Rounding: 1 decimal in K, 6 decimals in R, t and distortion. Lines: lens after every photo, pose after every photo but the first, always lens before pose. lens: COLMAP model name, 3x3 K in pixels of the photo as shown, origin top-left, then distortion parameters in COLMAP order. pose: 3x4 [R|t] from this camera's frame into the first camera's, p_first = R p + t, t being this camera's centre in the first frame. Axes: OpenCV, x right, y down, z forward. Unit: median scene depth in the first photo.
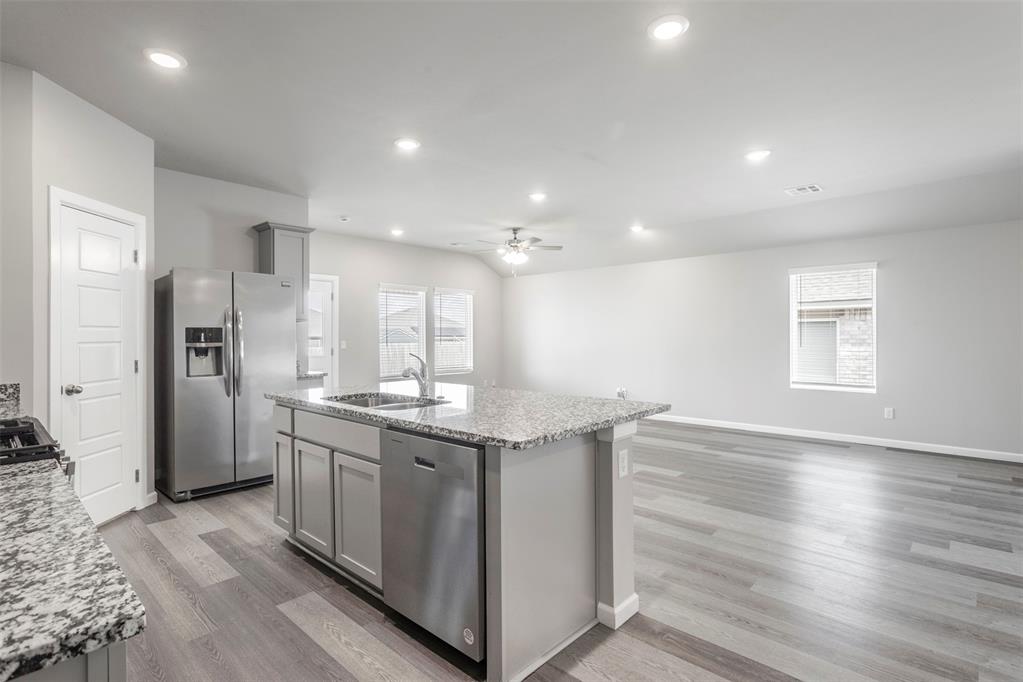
lens RADIAL K [[505.0, 0, 513.5], [0, 505.0, 334.7], [0, 0, 1]] dist [-0.011209, 0.004618]
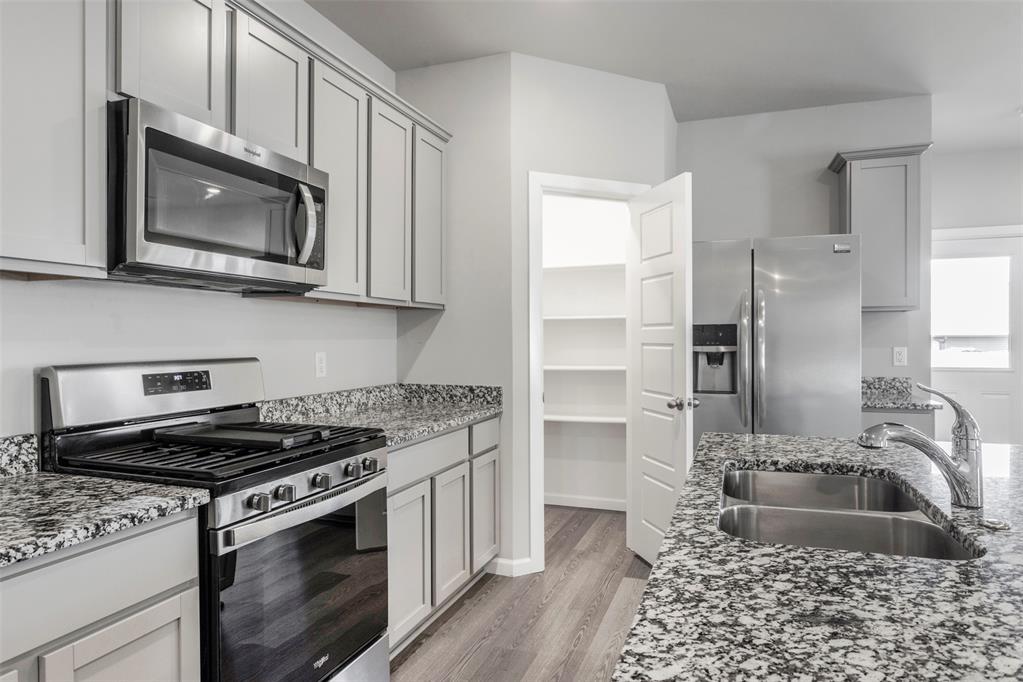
lens RADIAL K [[618.8, 0, 516.4], [0, 618.8, 340.5], [0, 0, 1]] dist [-0.002339, 0.000943]
pose [[0.385988, 0.008388, -0.922466, 0.055502], [0.004554, 0.999929, 0.010997, -0.001903], [0.922492, -0.008445, 0.385923, 0.285302]]
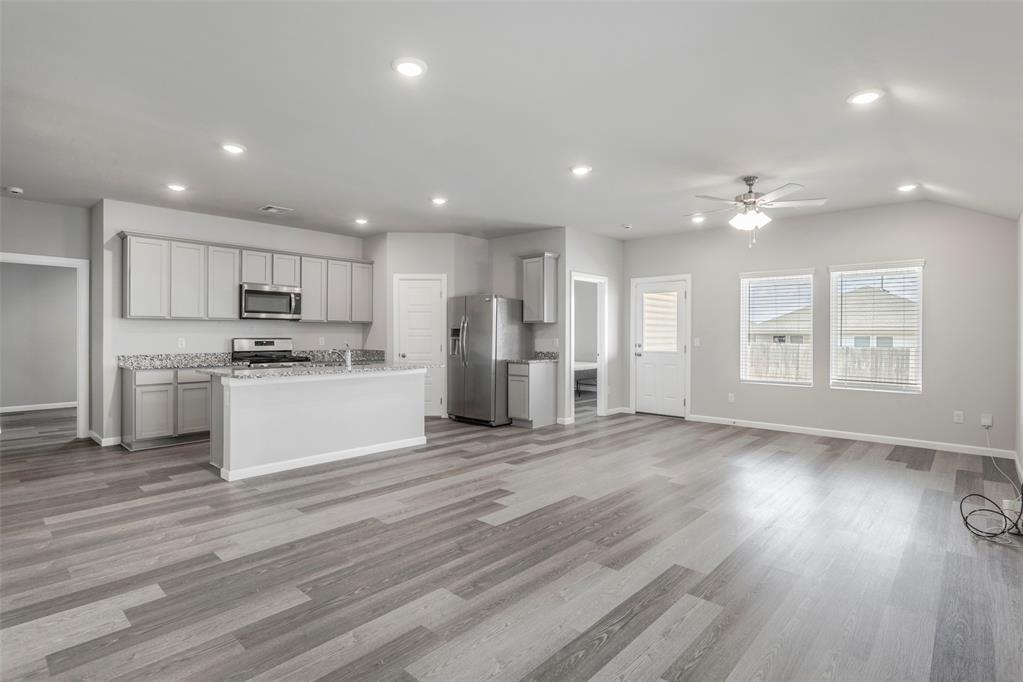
lens RADIAL K [[505.0, 0, 512.4], [0, 505.0, 335.2], [0, 0, 1]] dist [-0.011209, 0.004618]
pose [[0.000121, 0.004669, -0.999989, 0.863553], [0.001685, 0.999988, 0.004669, 0.001173], [0.999999, -0.001685, 0.000113, 0.842945]]
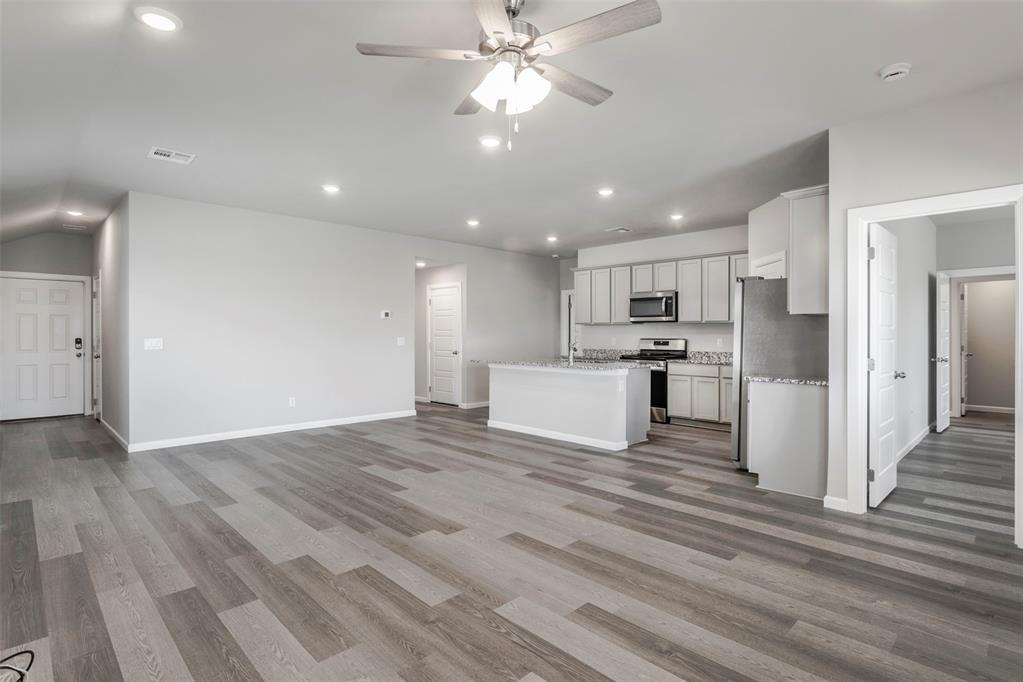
lens RADIAL K [[505.0, 0, 511.2], [0, 505.0, 338.0], [0, 0, 1]] dist [-0.011209, 0.004618]
pose [[-0.998877, 0.001237, 0.047356, -0.013030], [0.001277, 0.999999, 0.000819, 0.009324], [-0.047355, 0.000879, -0.998878, 1.642043]]
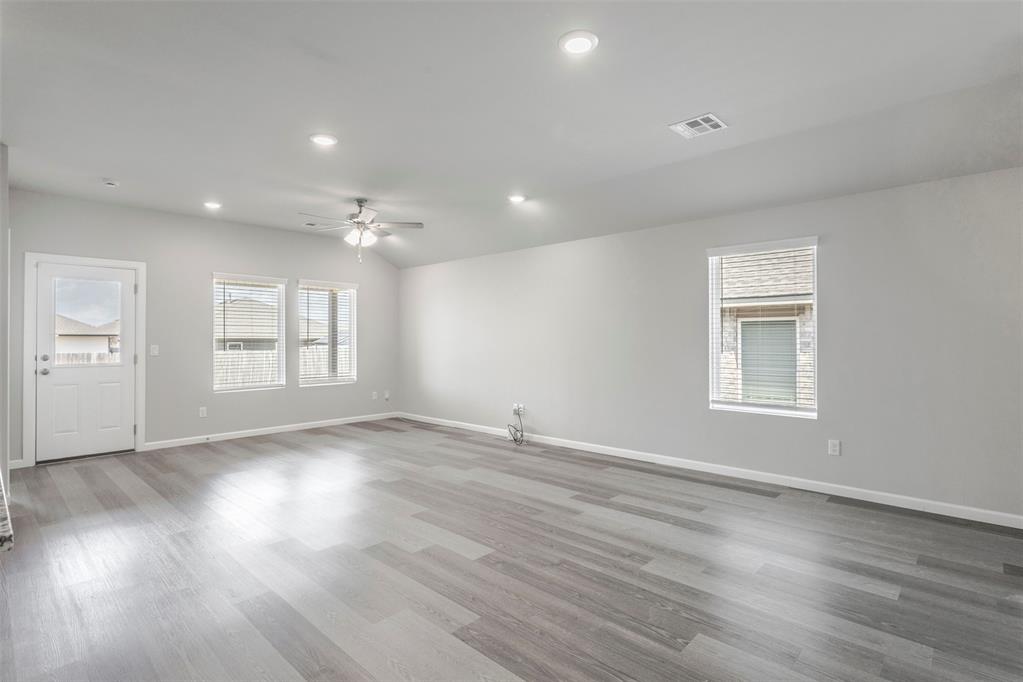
lens RADIAL K [[505.0, 0, 514.2], [0, 505.0, 334.3], [0, 0, 1]] dist [-0.011209, 0.004618]
pose [[0.999986, -0.000613, -0.005339, 0.302656], [0.000585, 0.999987, -0.005124, -0.000693], [0.005342, 0.005121, 0.999973, 0.288788]]
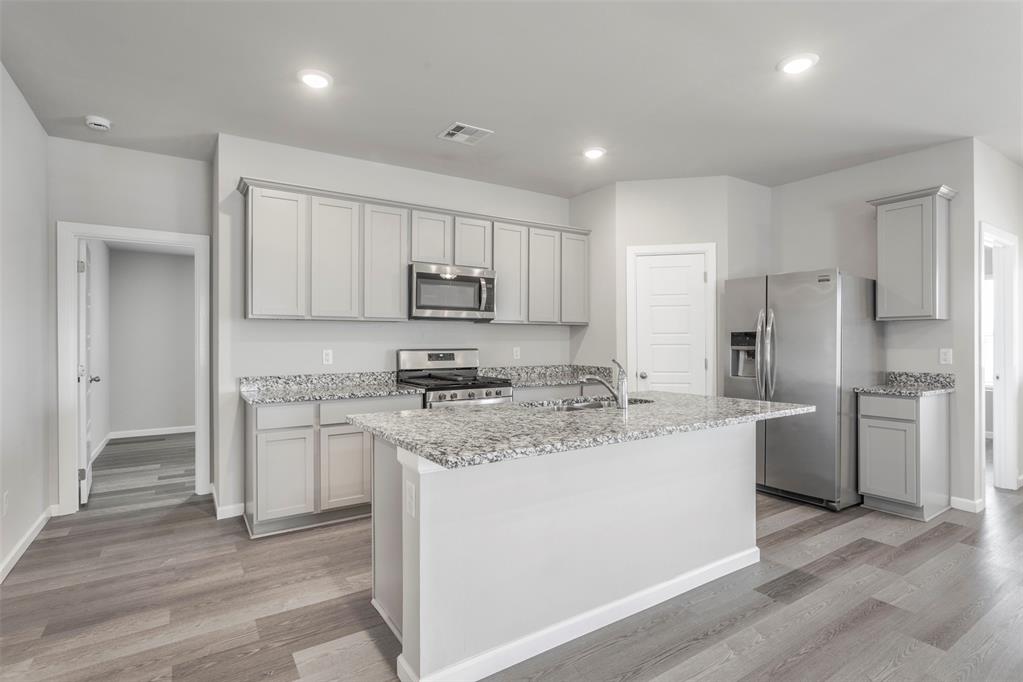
lens RADIAL K [[505.0, 0, 513.7], [0, 505.0, 341.0], [0, 0, 1]] dist [-0.011209, 0.004618]
pose [[-0.244523, 0.005318, -0.969629, 0.389804], [0.006437, 0.999972, 0.003861, -0.001735], [0.969622, -0.005298, -0.244550, 0.548734]]
